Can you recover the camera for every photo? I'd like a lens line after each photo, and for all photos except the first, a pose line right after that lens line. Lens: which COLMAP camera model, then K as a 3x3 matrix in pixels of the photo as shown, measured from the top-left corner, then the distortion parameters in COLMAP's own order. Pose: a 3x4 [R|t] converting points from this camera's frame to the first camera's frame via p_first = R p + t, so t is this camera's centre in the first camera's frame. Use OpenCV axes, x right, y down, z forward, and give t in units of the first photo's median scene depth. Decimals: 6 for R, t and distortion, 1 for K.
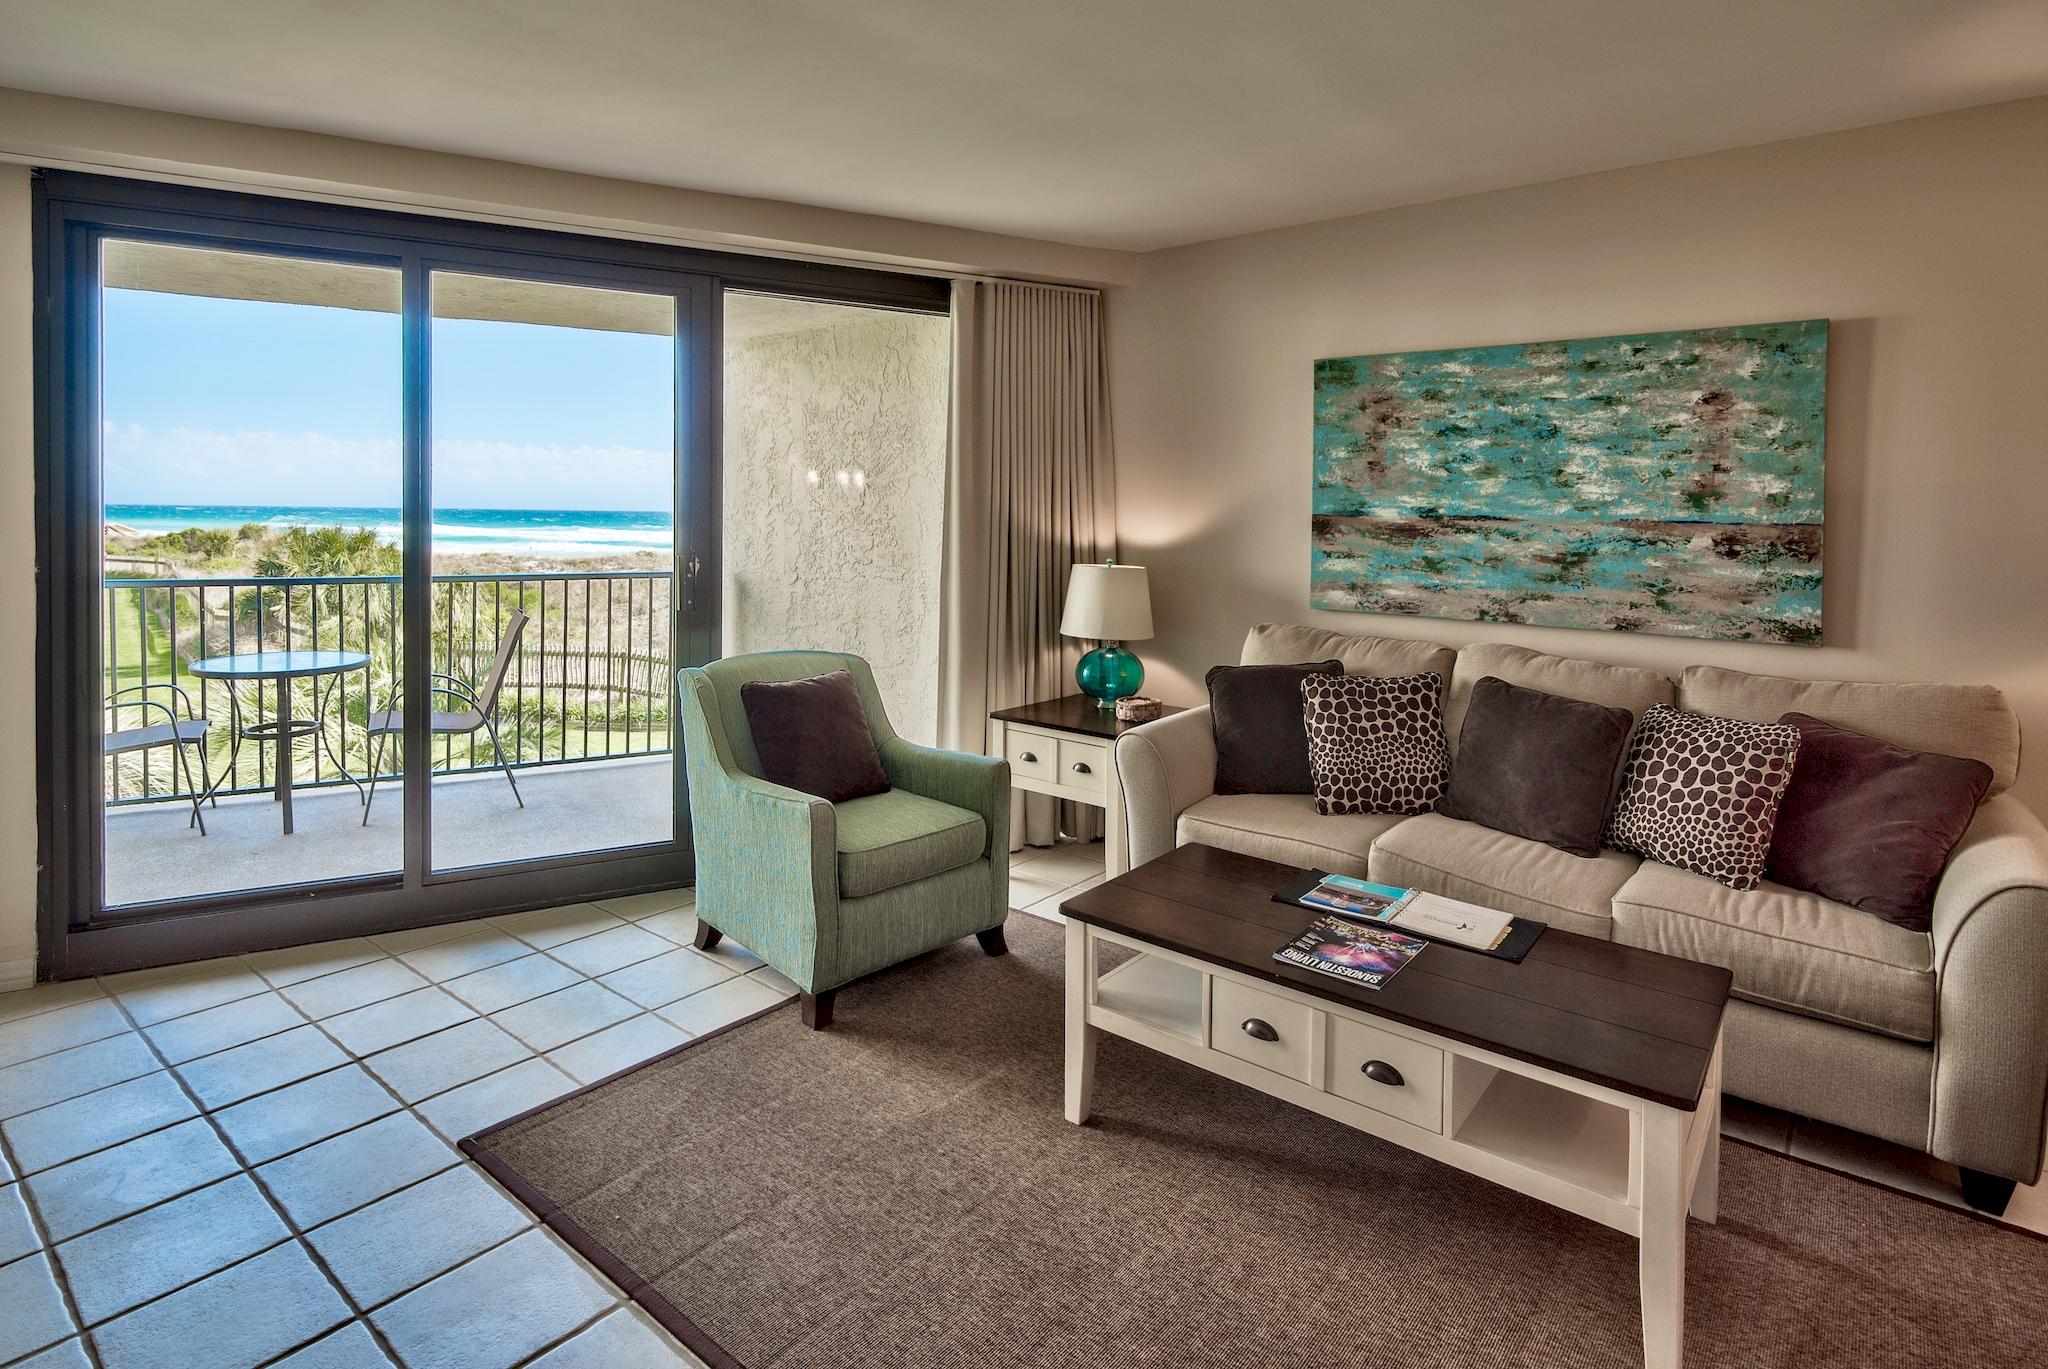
lens RADIAL K [[1053.0, 0, 1028.9], [0, 1053.0, 535.5], [0, 0, 1]] dist [-0.001835, 0.000002]
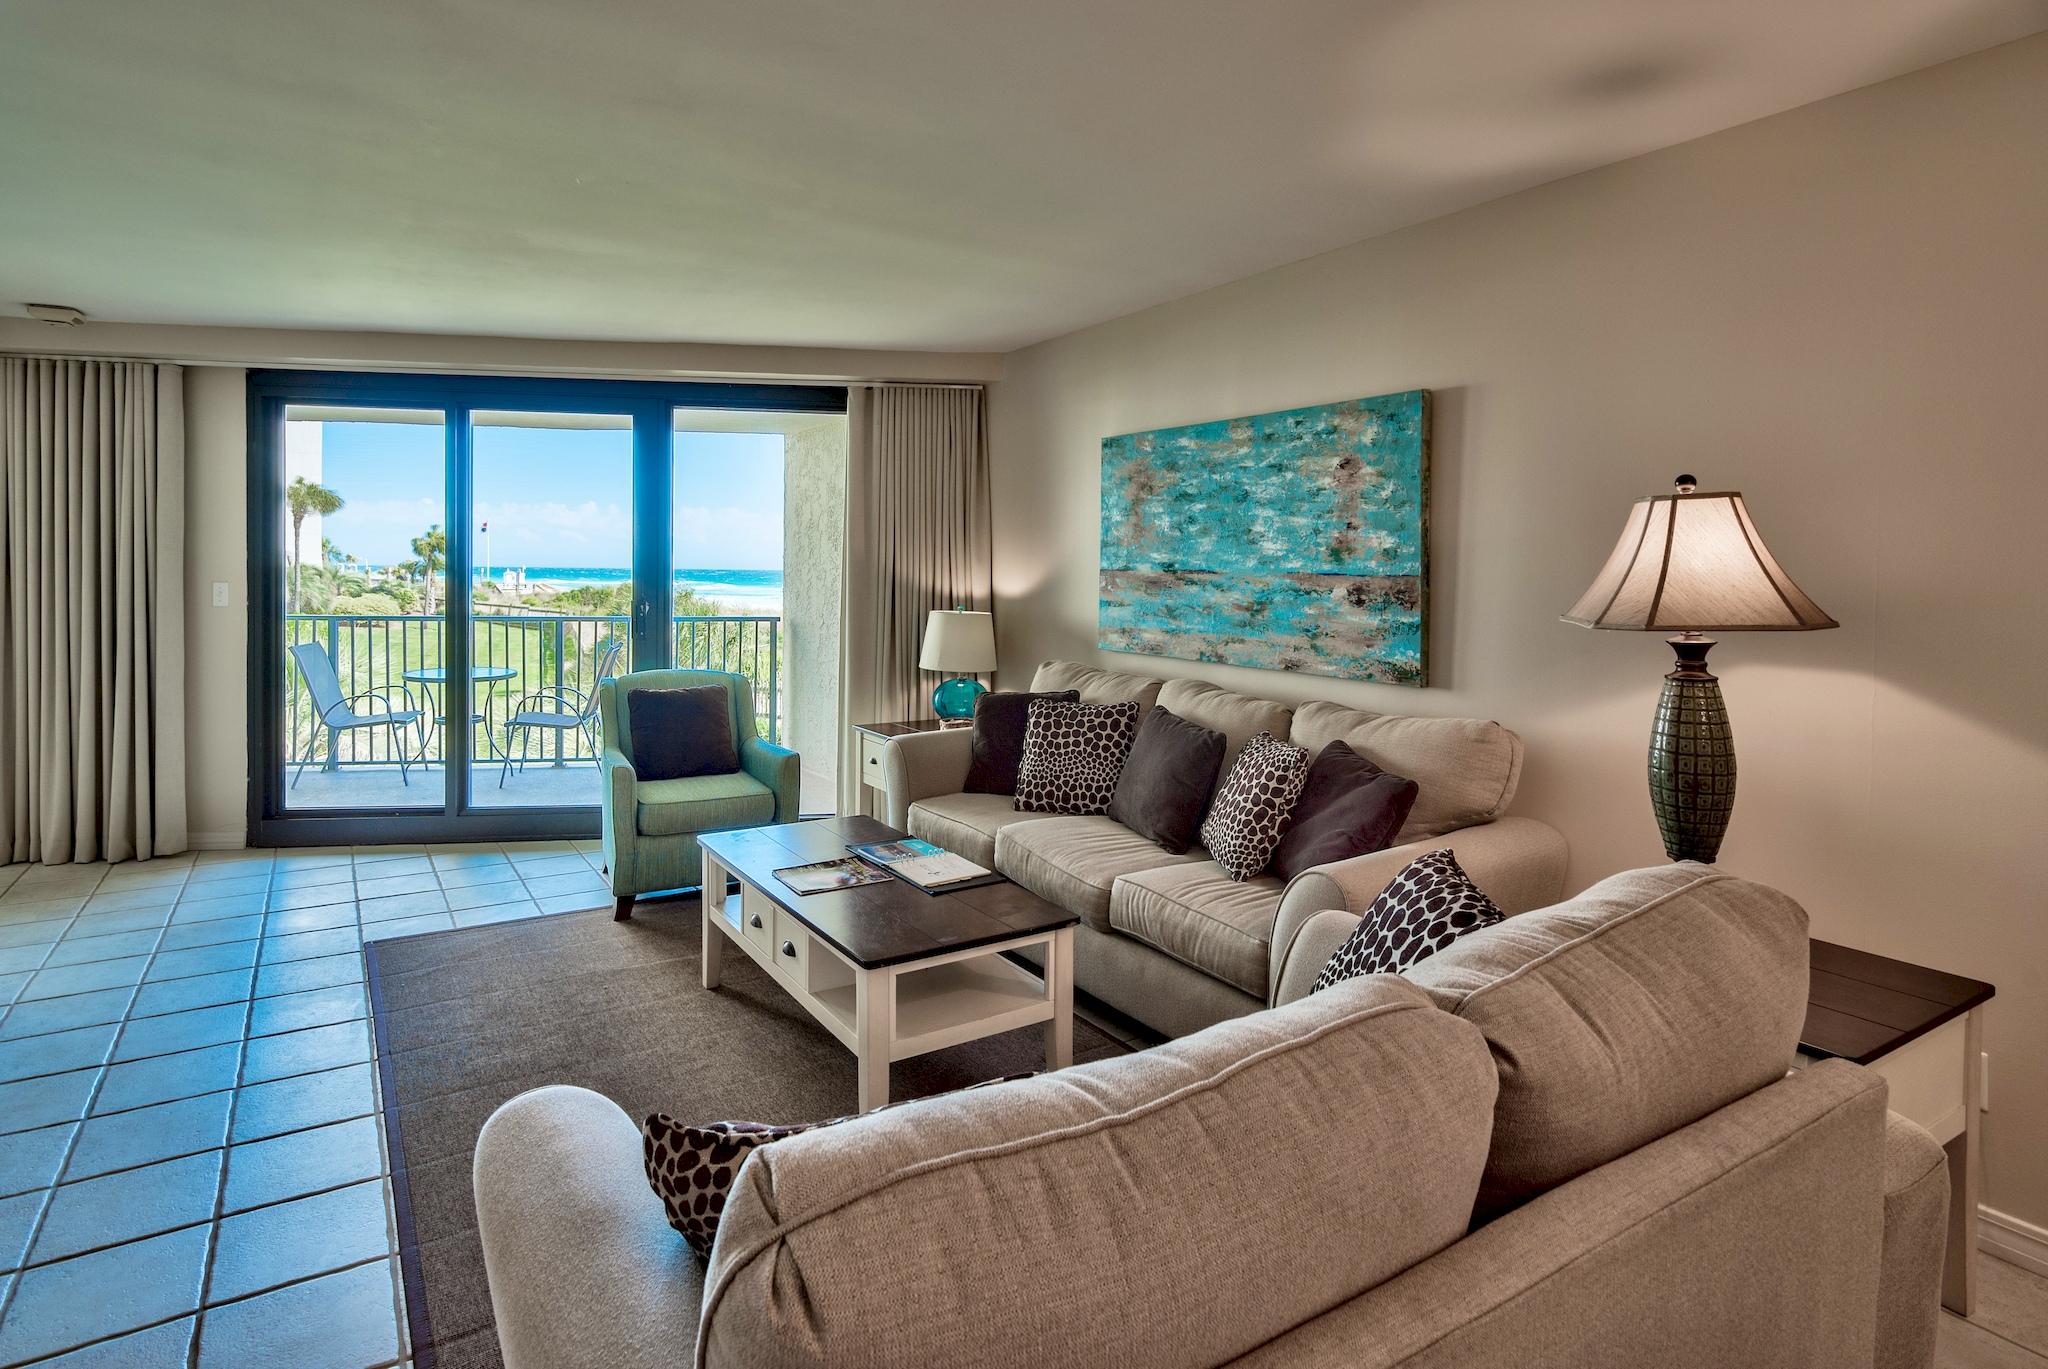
lens RADIAL K [[1057.6, 0, 1024.7], [0, 1057.6, 589.4], [0, 0, 1]] dist [0.000616, -0.000032]
pose [[0.944186, 0.002554, -0.329402, 0.679250], [-0.004724, 0.999972, -0.005788, 0.011296], [0.329378, 0.007021, 0.944172, -0.170789]]
